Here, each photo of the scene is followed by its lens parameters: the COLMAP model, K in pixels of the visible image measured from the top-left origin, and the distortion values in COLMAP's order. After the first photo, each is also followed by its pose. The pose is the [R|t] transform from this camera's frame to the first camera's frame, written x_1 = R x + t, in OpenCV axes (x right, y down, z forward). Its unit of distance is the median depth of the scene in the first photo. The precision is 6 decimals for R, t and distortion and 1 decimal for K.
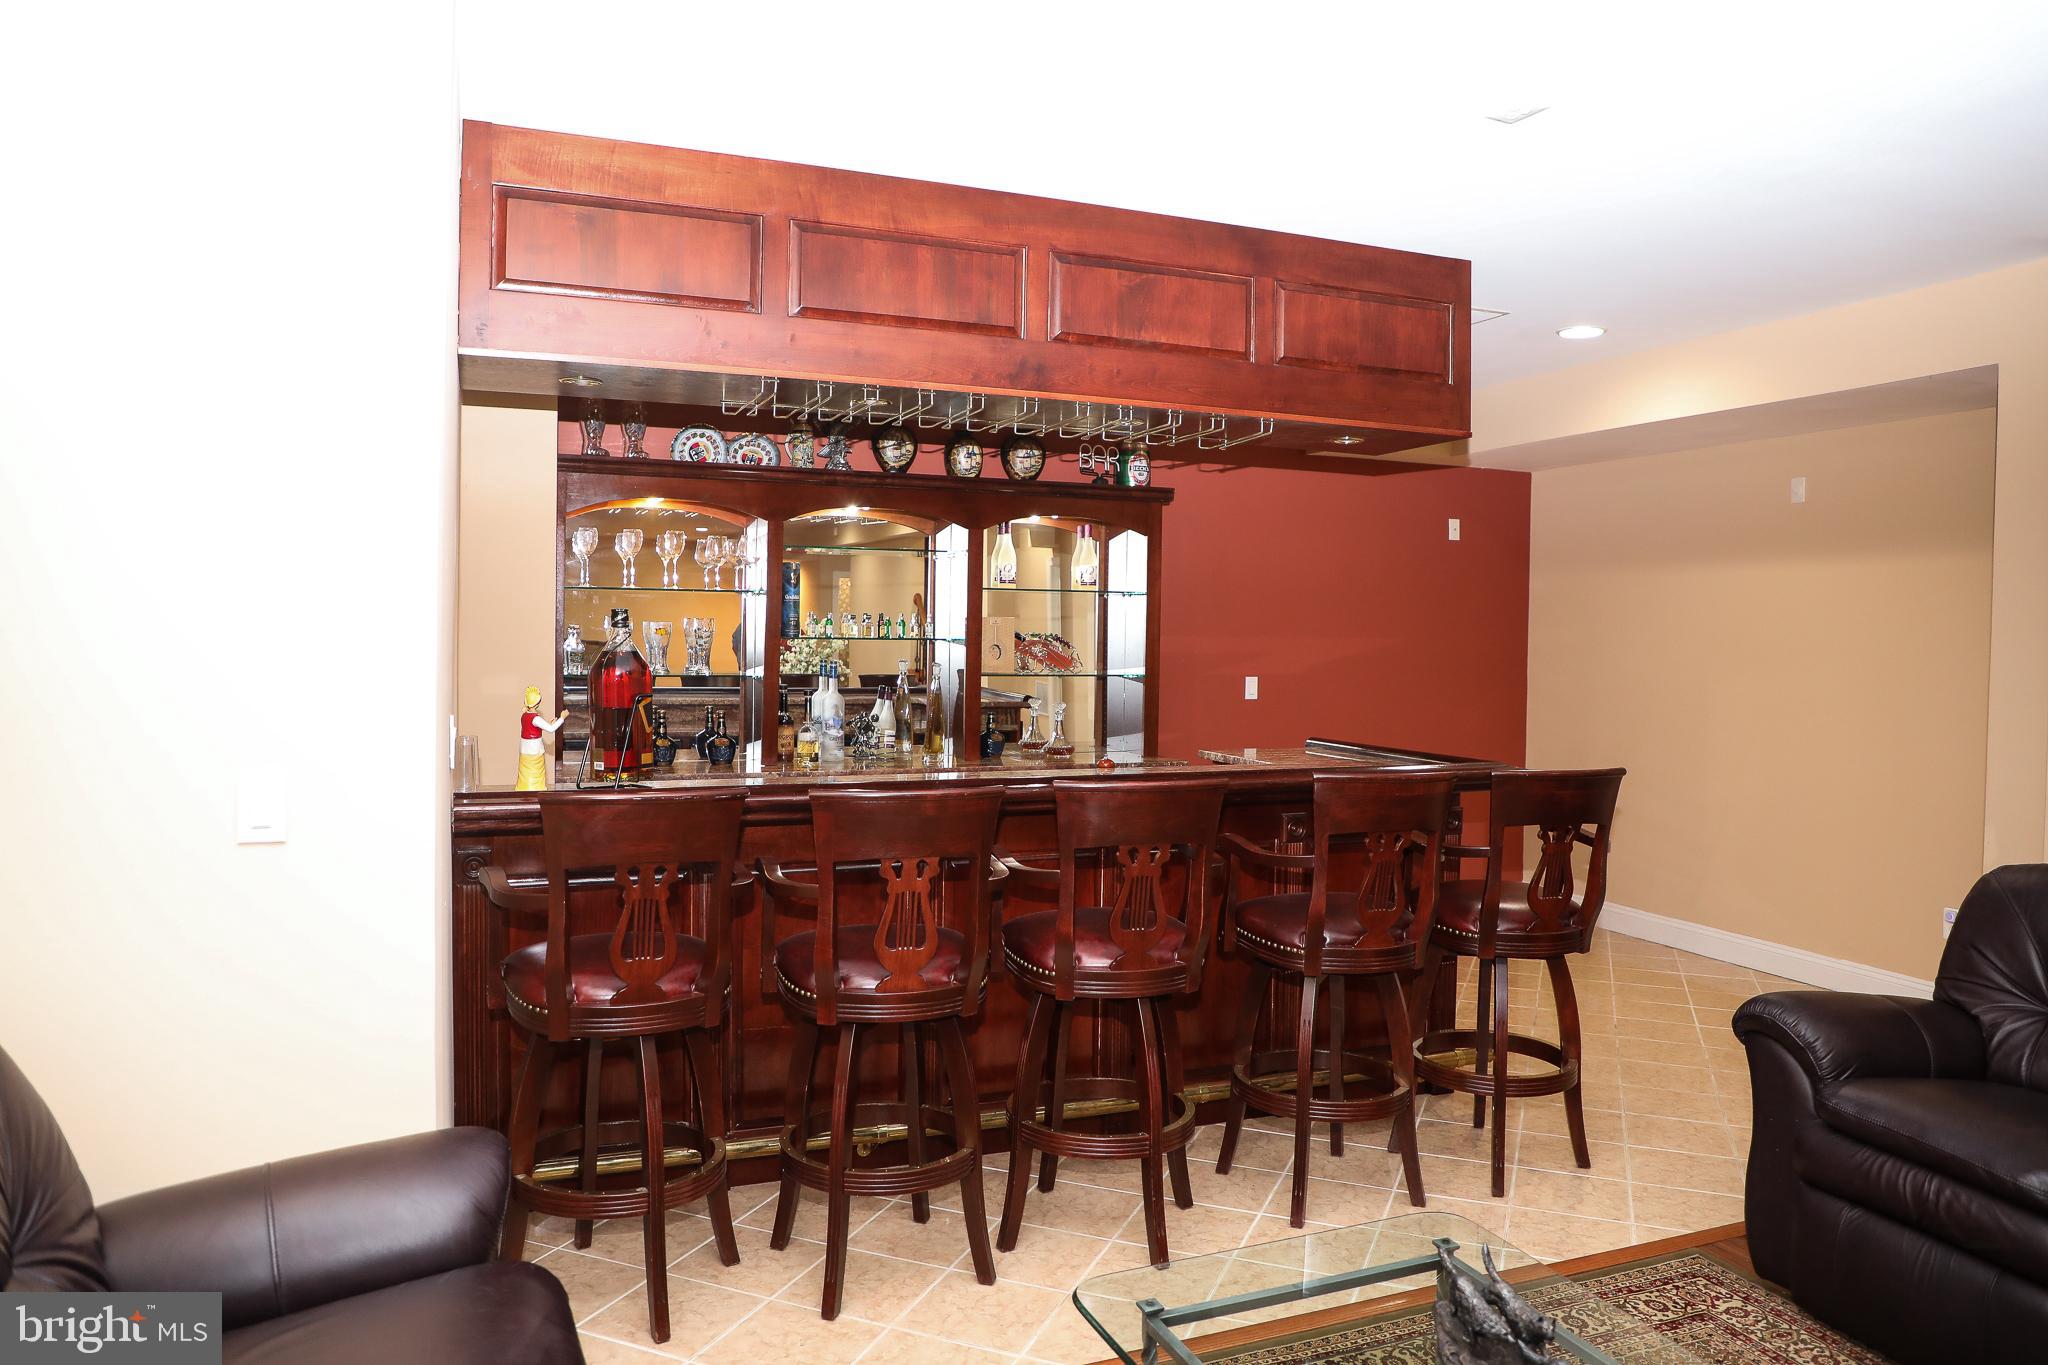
lens RADIAL K [[1383.0, 0, 1026.9], [0, 1383.0, 676.7], [0, 0, 1]] dist [-0.053060, 0.007941]
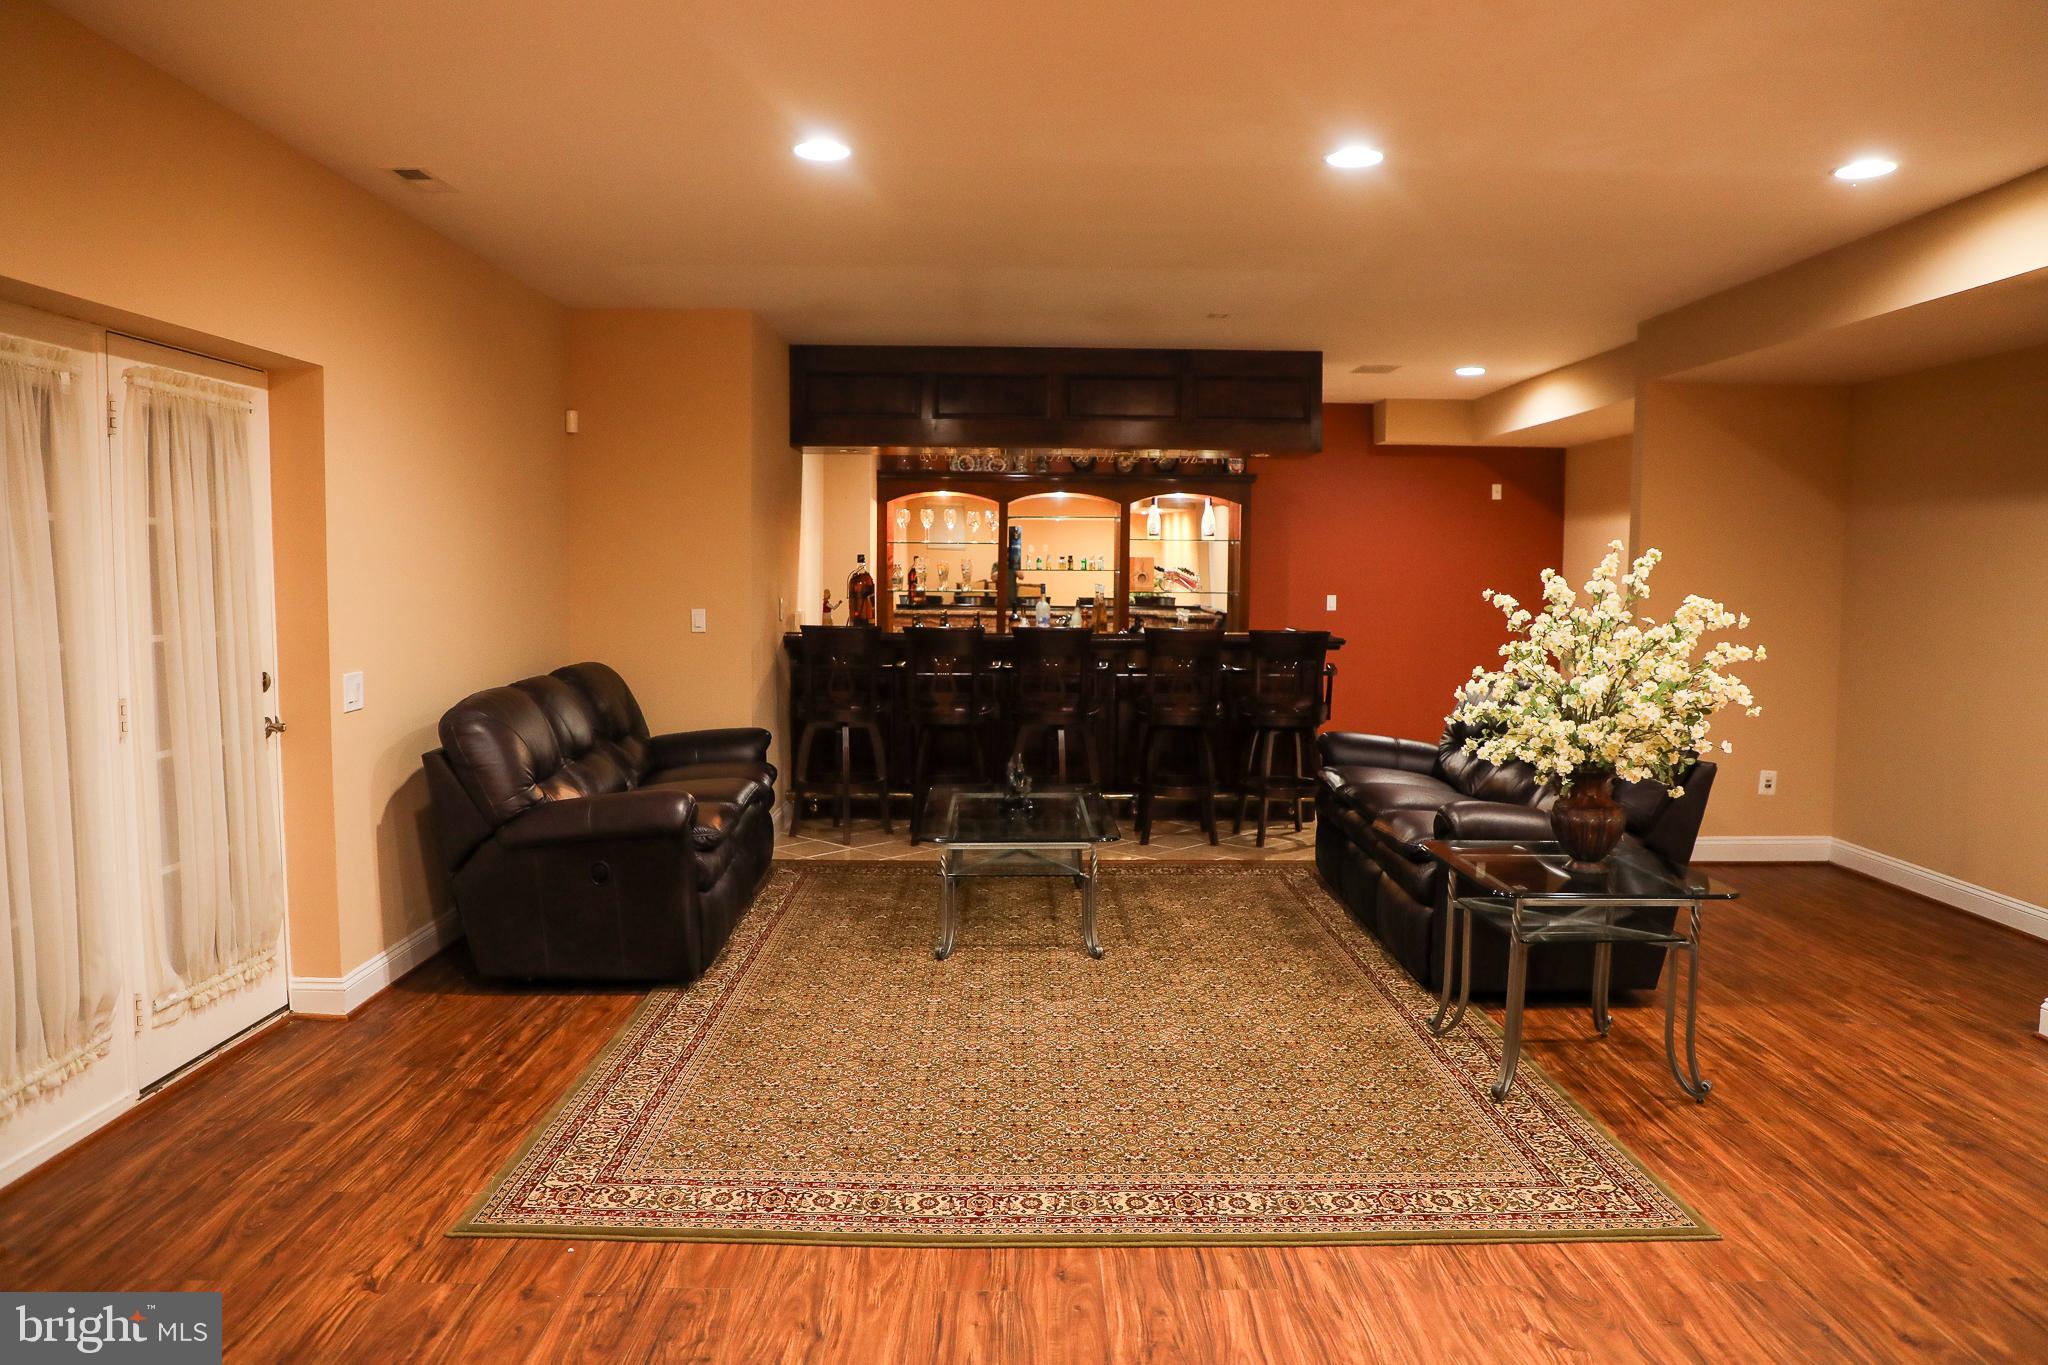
lens RADIAL K [[1383.0, 0, 1026.7], [0, 1383.0, 687.0], [0, 0, 1]] dist [-0.053060, 0.007941]
pose [[0.927090, 0.024908, -0.374011, 0.476338], [-0.008536, 0.998934, 0.045368, 0.037483], [0.374743, -0.038867, 0.926314, -0.586159]]
